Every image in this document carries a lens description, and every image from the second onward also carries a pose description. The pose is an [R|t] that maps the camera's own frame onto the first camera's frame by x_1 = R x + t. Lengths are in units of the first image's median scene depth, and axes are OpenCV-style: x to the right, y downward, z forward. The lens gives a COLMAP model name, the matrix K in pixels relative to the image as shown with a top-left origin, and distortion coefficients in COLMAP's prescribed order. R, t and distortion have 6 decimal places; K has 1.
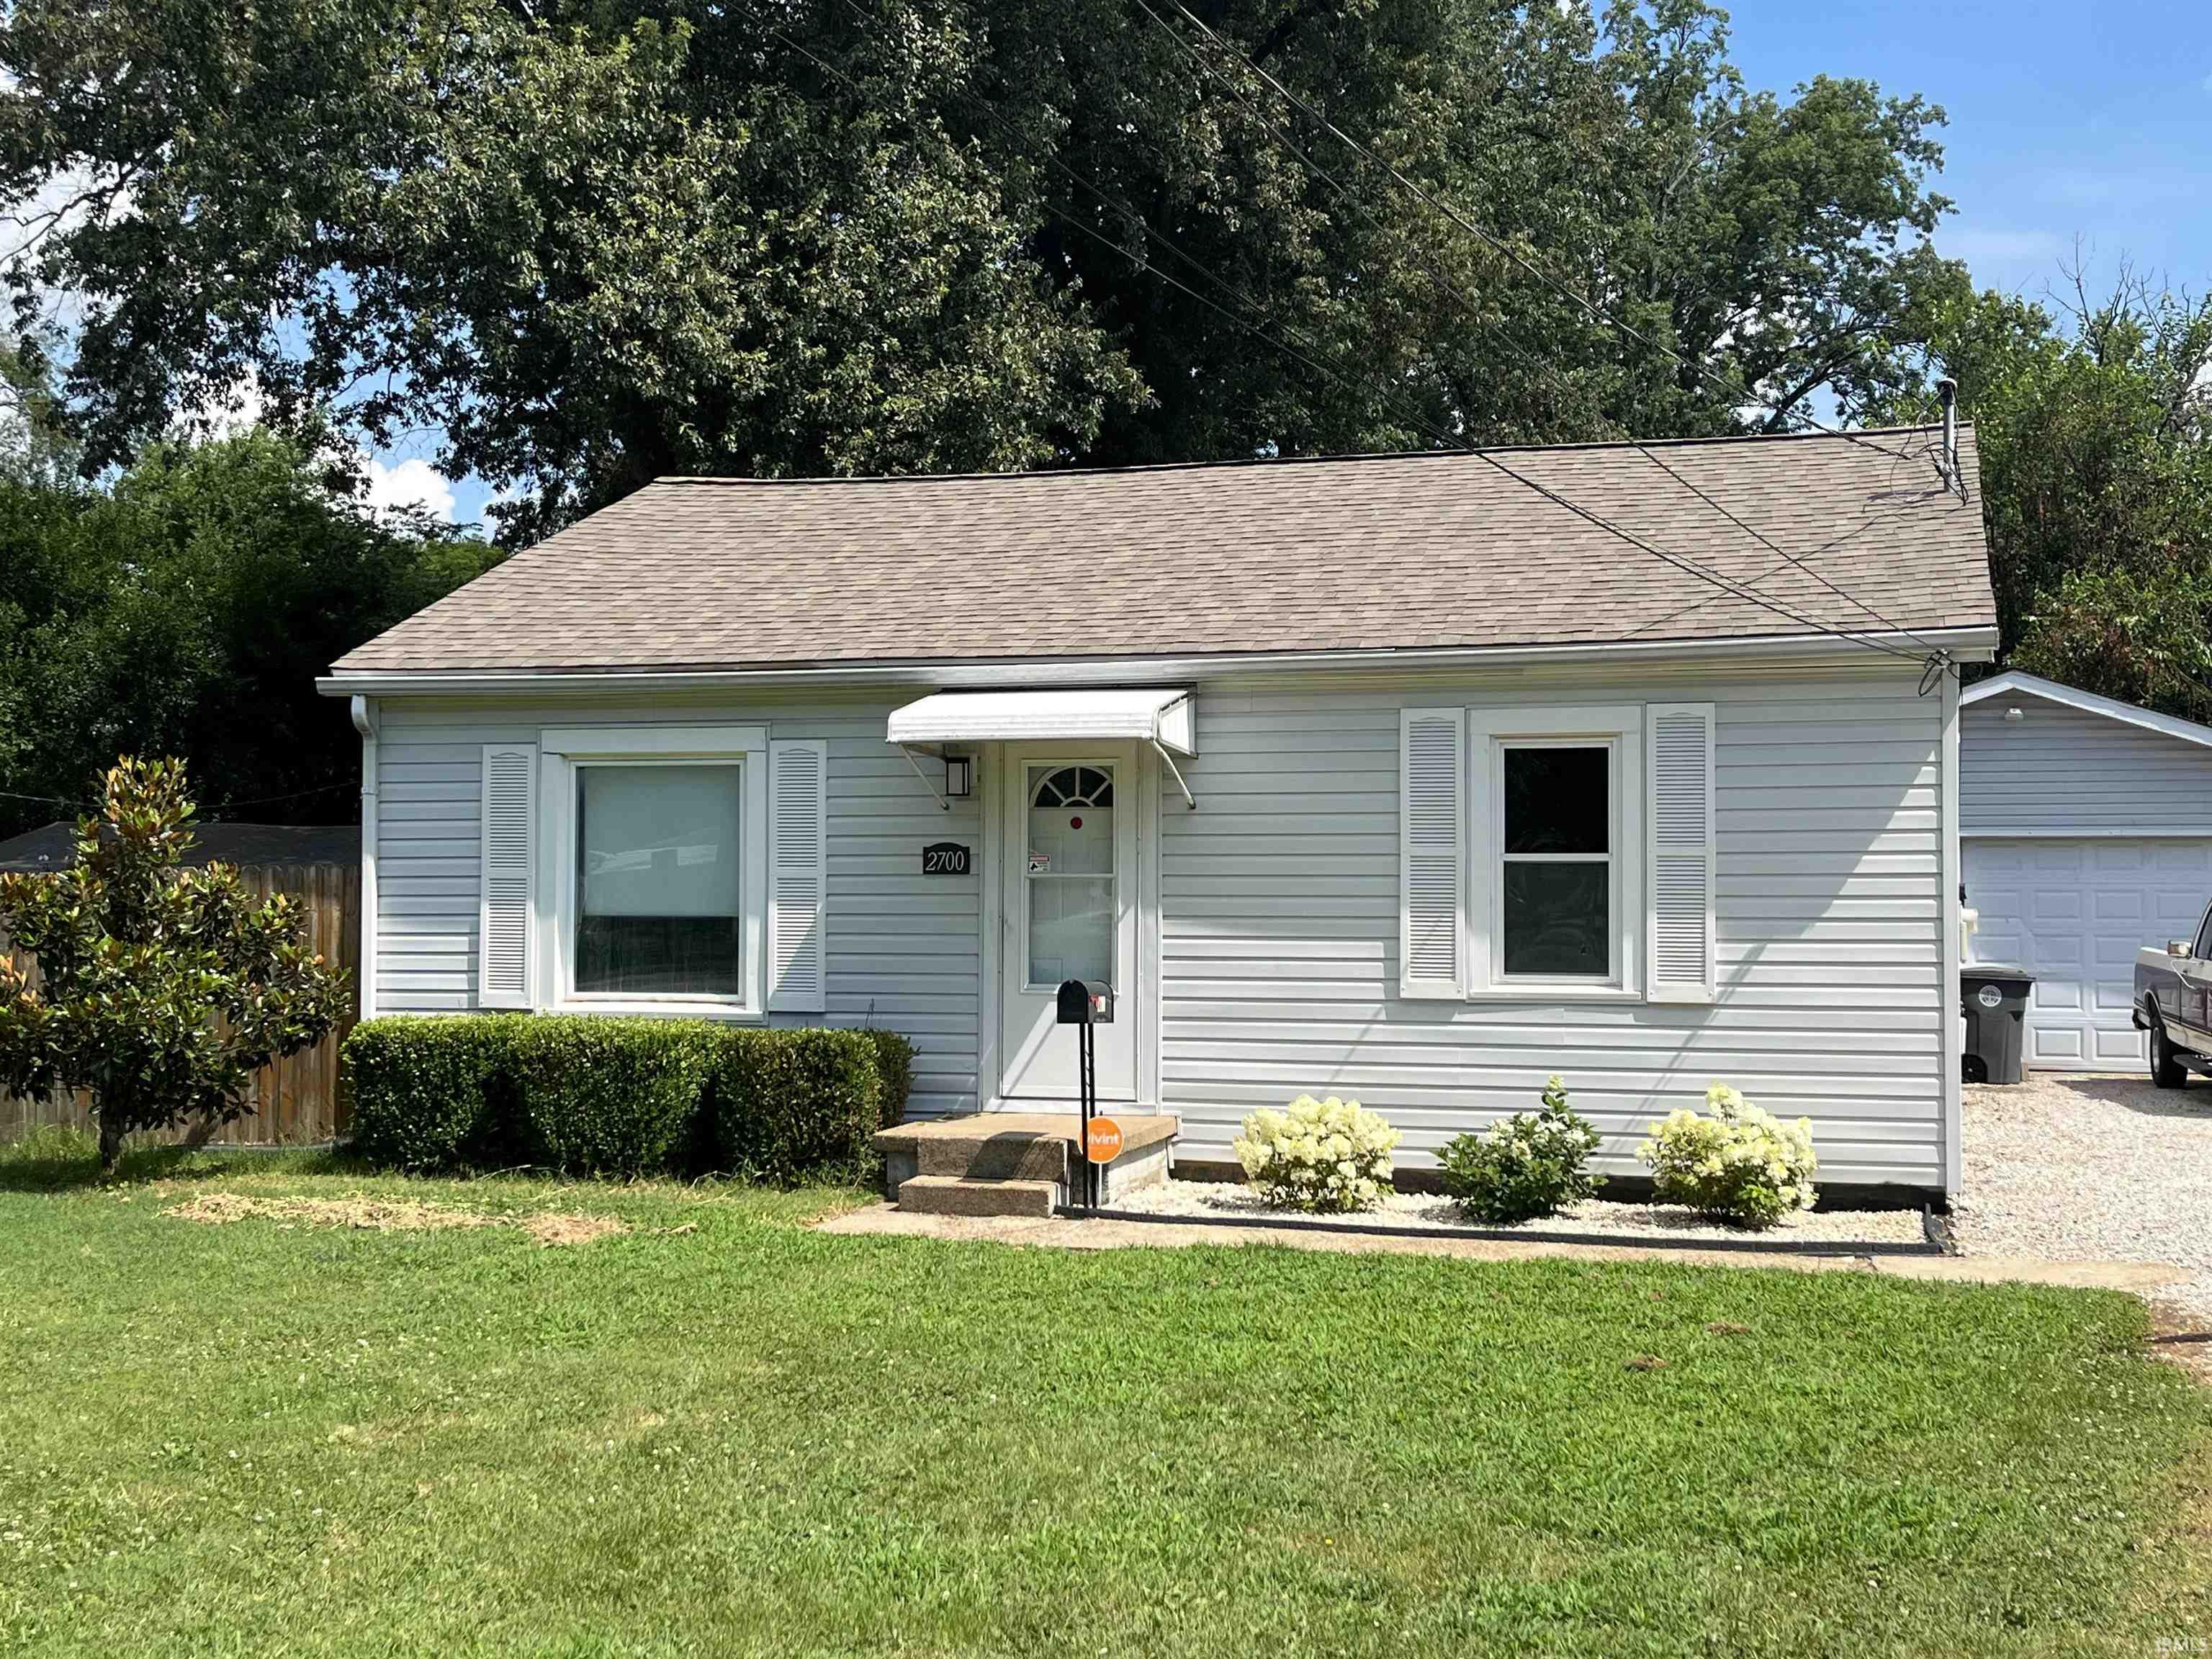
lens RADIAL K [[2664.9, 0, 1112.2], [0, 2664.9, 844.7], [0, 0, 1]] dist [0.039648, 0.000000]
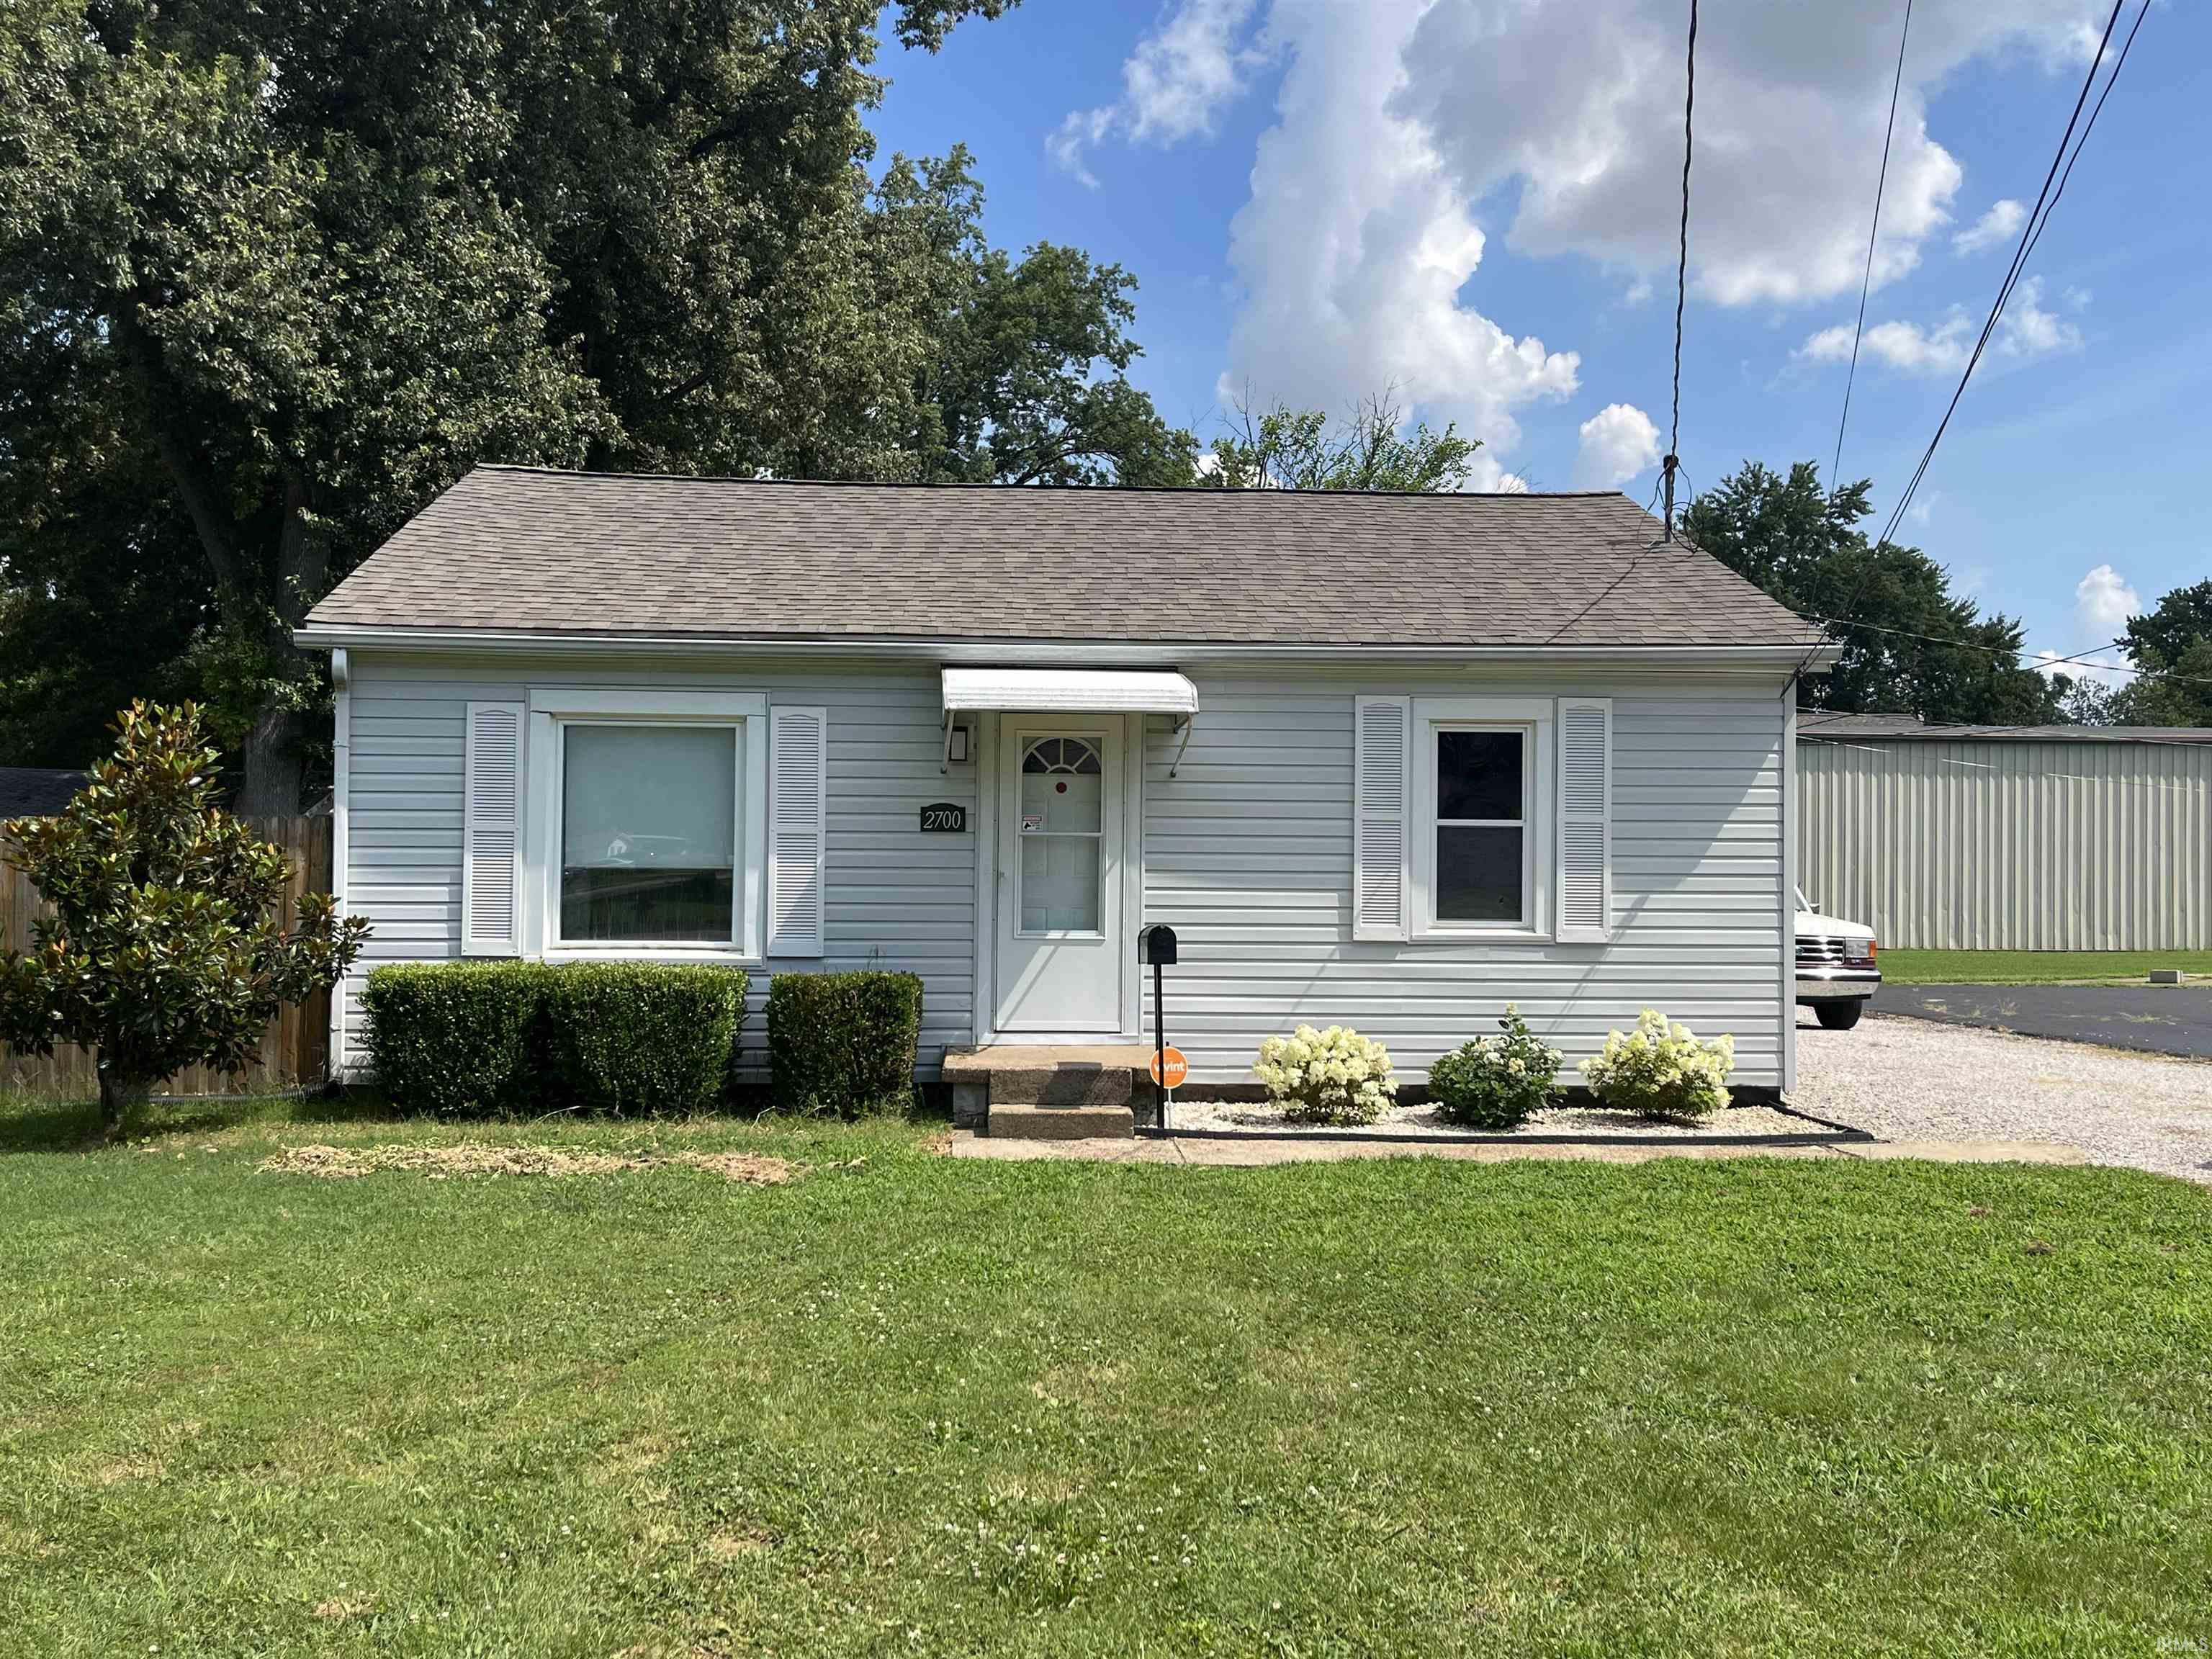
lens RADIAL K [[2079.8, 0, 1101.3], [0, 2079.8, 831.1], [0, 0, 1]] dist [0.030385, 0.000000]
pose [[0.939698, 0.012334, 0.341782, -0.280496], [-0.012785, 0.999918, -0.000933, 0.010347], [-0.341765, -0.003493, 0.939779, 0.156677]]
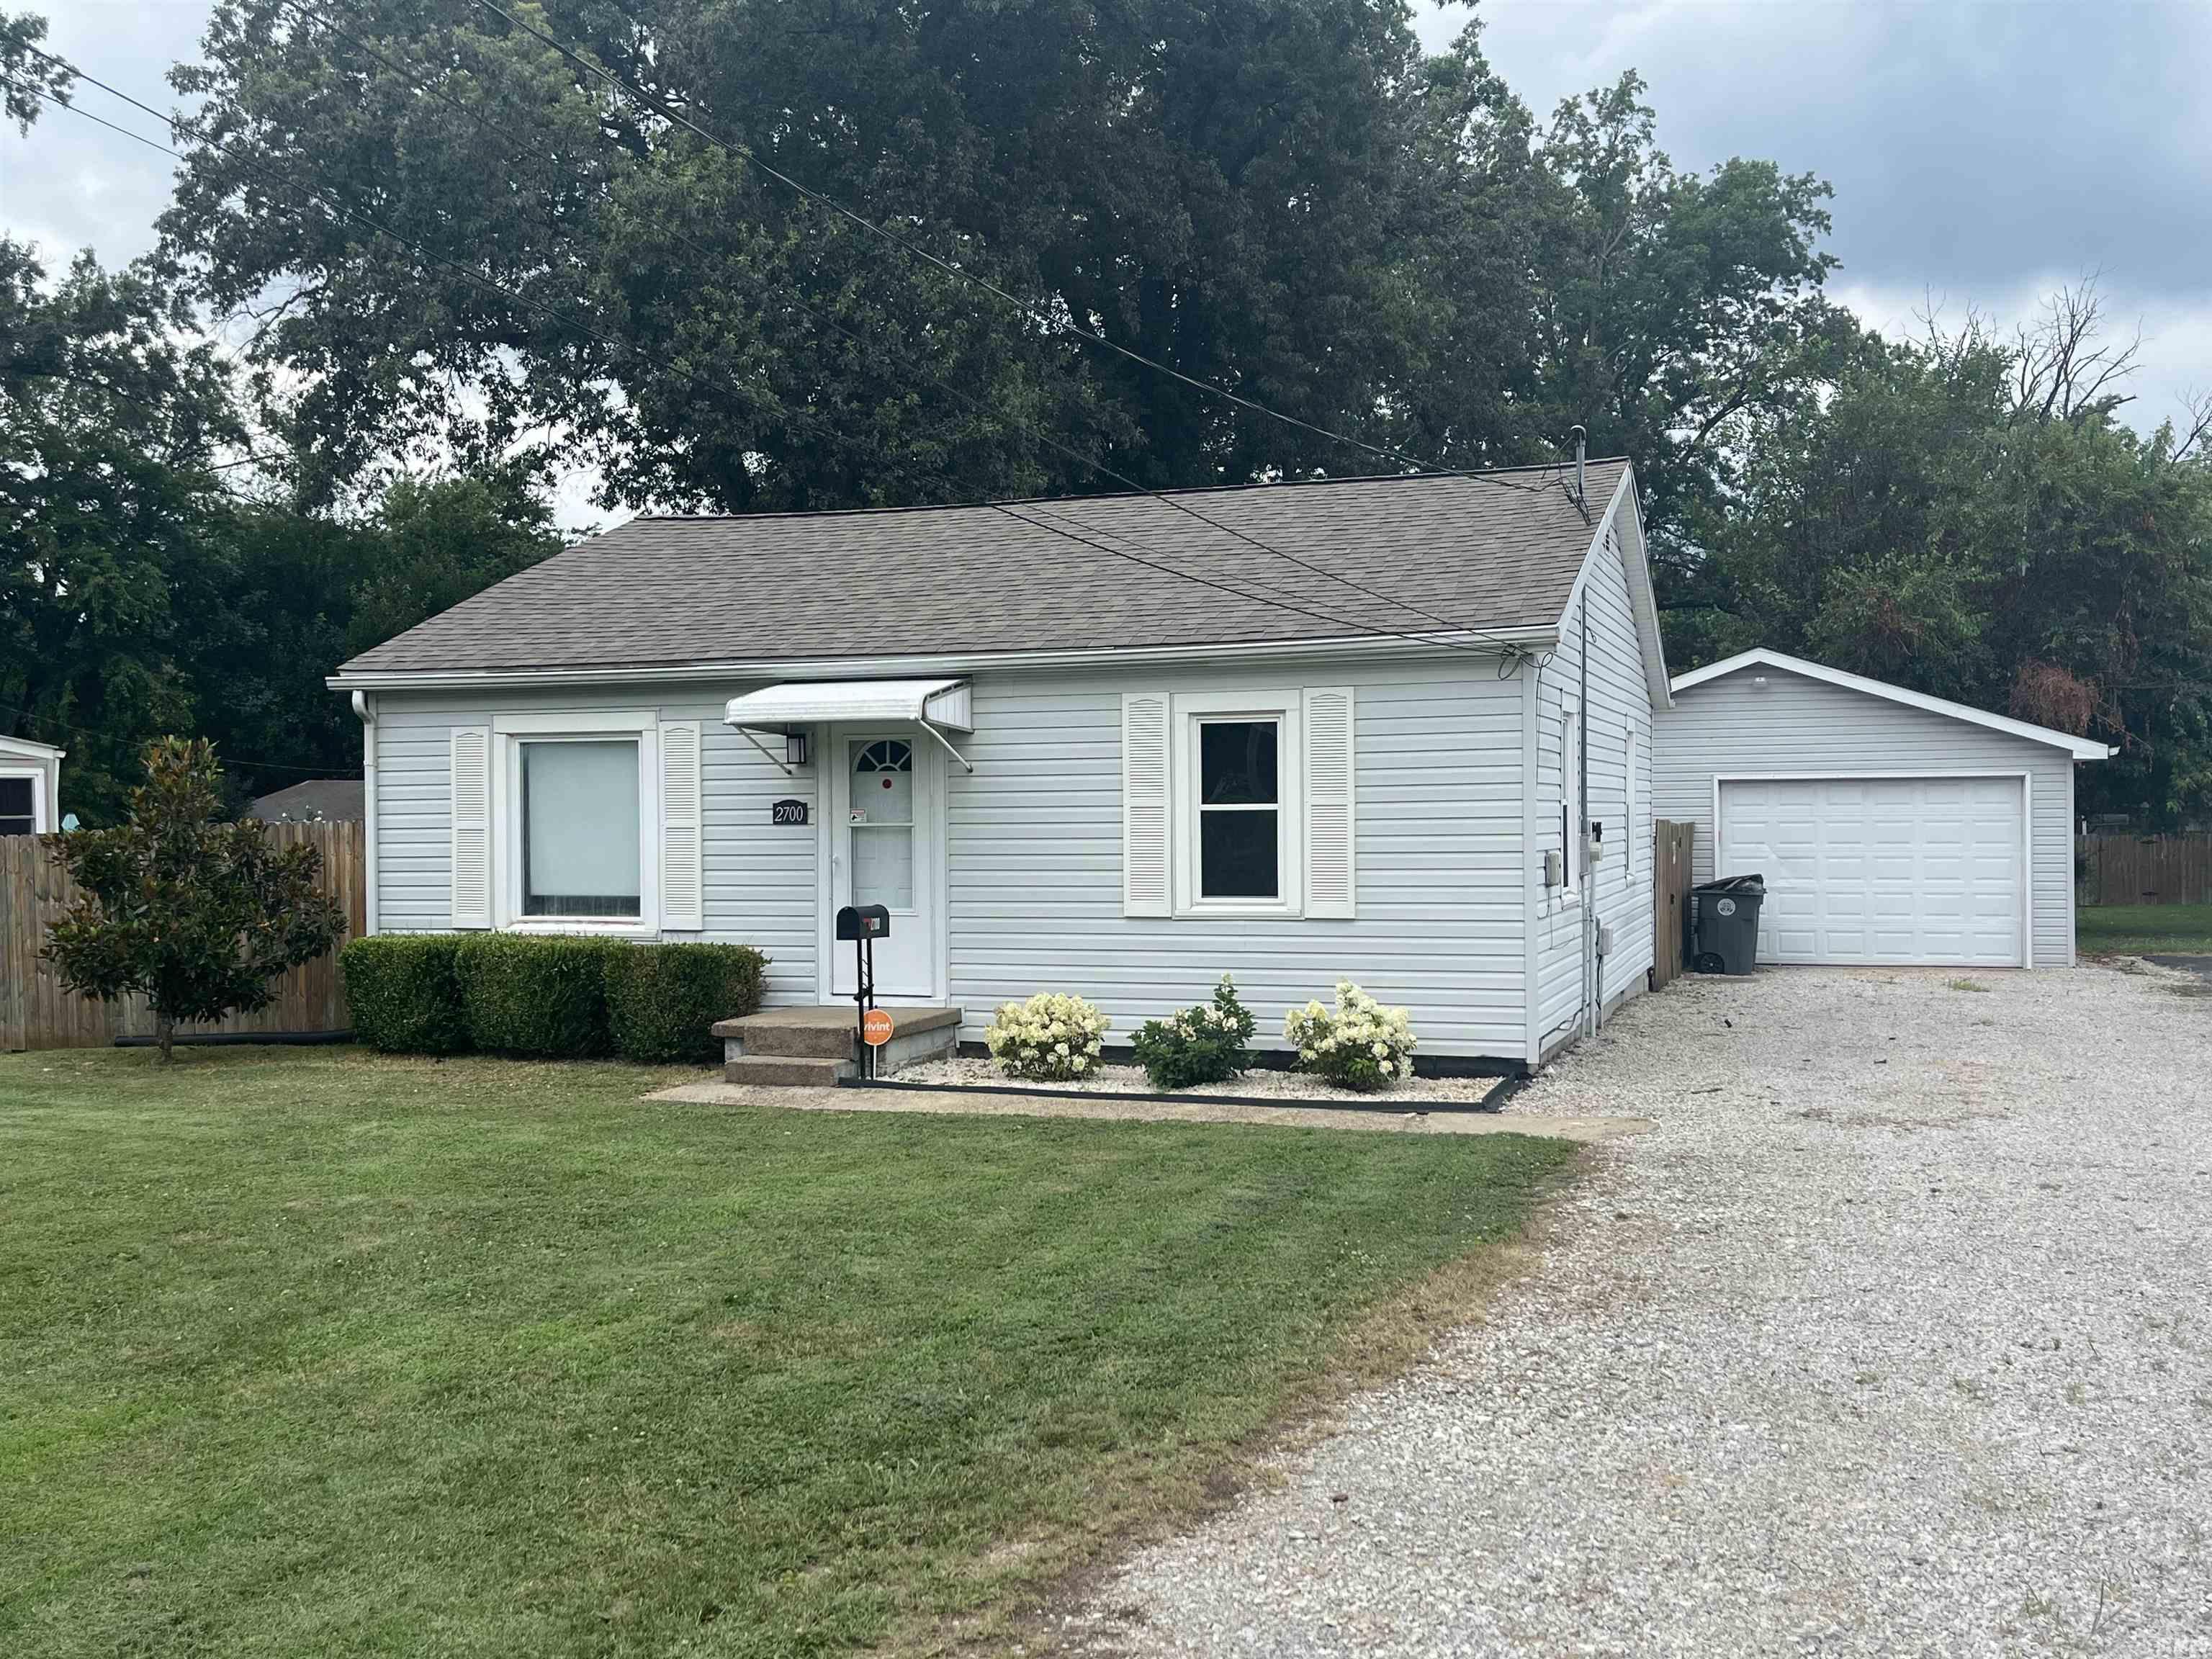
lens RADIAL K [[2127.5, 0, 1116.4], [0, 2127.5, 844.9], [0, 0, 1]] dist [0.032878, 0.000000]
pose [[0.998718, -0.009328, -0.049760, 0.140969], [0.010683, 0.999578, 0.027022, -0.004603], [0.049486, -0.027519, 0.998396, -0.029473]]
